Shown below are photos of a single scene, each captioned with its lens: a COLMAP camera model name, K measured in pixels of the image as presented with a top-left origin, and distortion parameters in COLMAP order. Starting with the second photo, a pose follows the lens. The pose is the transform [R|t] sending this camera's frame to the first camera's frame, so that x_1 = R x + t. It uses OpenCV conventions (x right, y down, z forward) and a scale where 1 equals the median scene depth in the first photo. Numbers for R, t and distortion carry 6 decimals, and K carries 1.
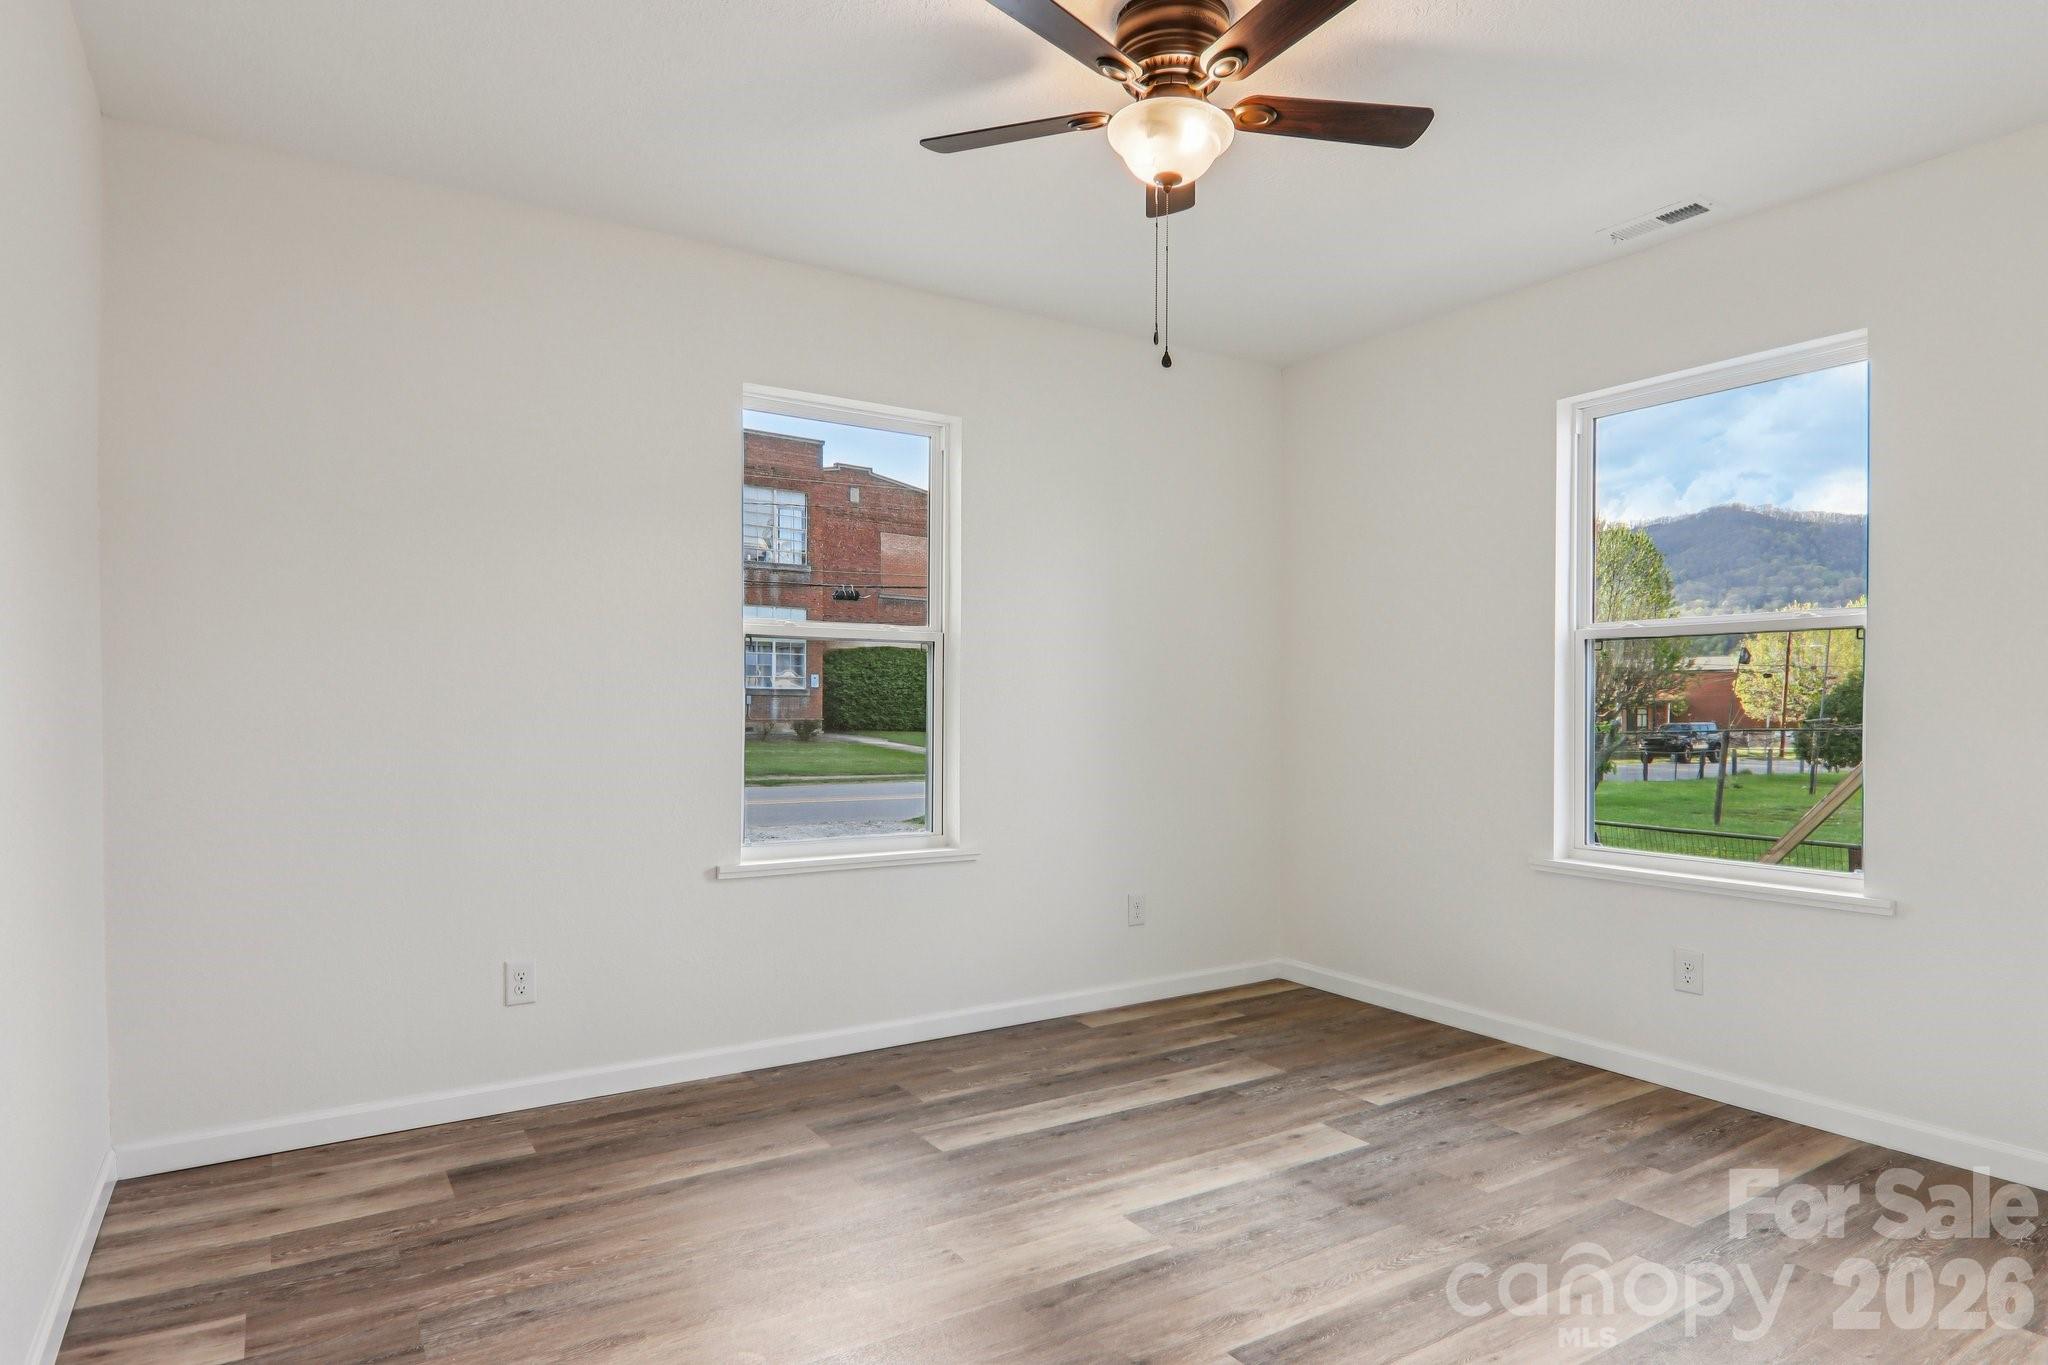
lens RADIAL K [[1157.1, 0, 1028.6], [0, 1157.1, 702.9], [0, 0, 1]] dist [0.005542, -0.019557]
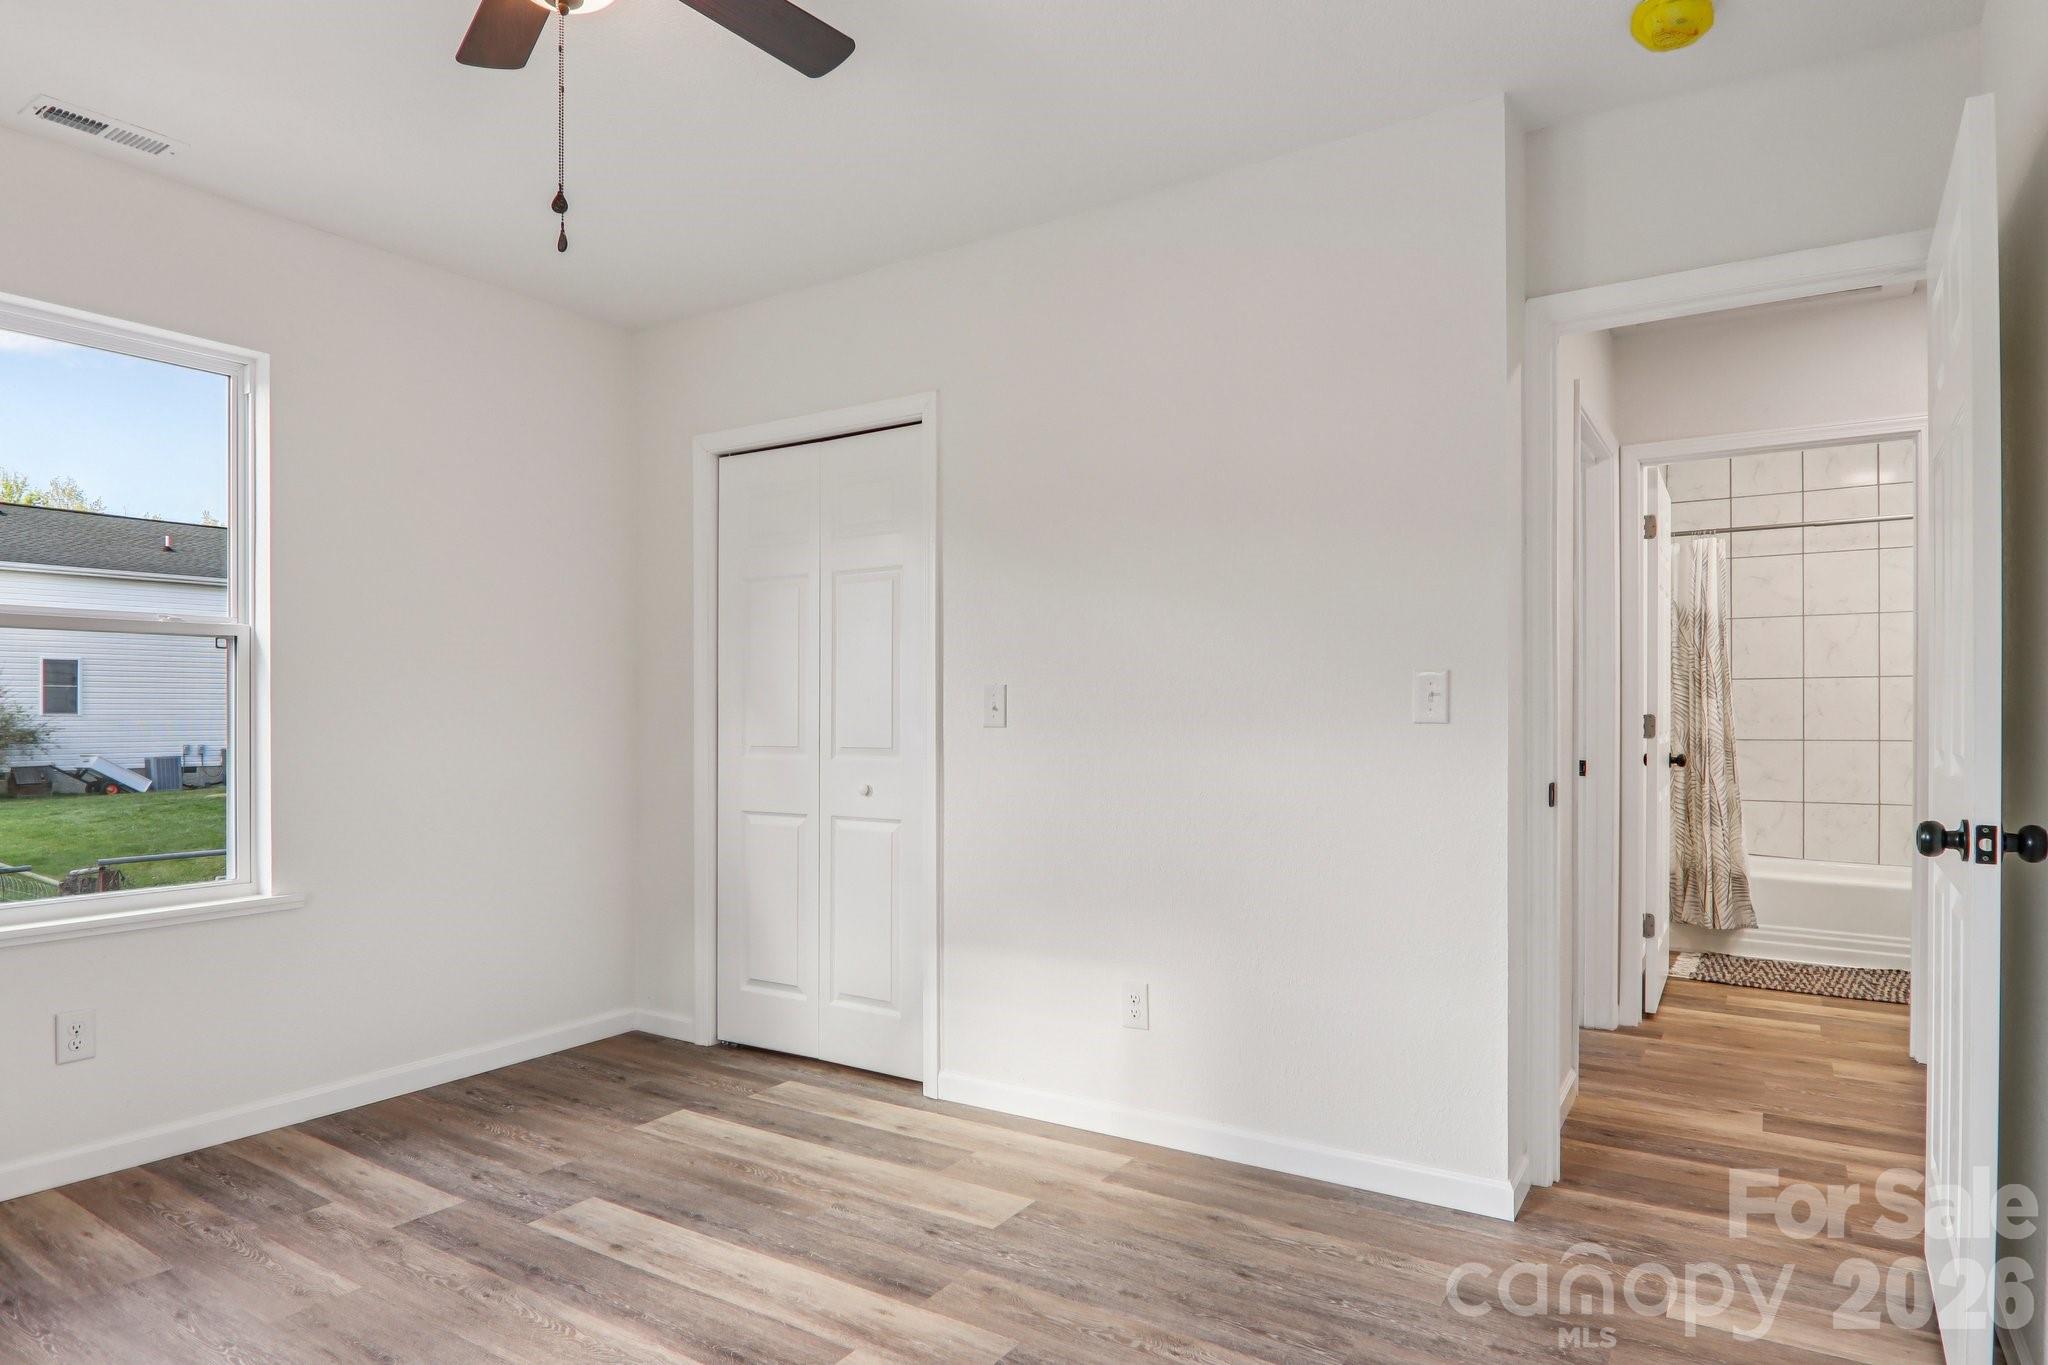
lens RADIAL K [[1157.1, 0, 1033.8], [0, 1157.1, 695.1], [0, 0, 1]] dist [0.005542, -0.019557]
pose [[-0.402444, 0.008470, 0.915405, -0.509238], [0.000585, 0.999959, -0.008995, -0.004388], [-0.915444, -0.003085, -0.402433, 0.777279]]
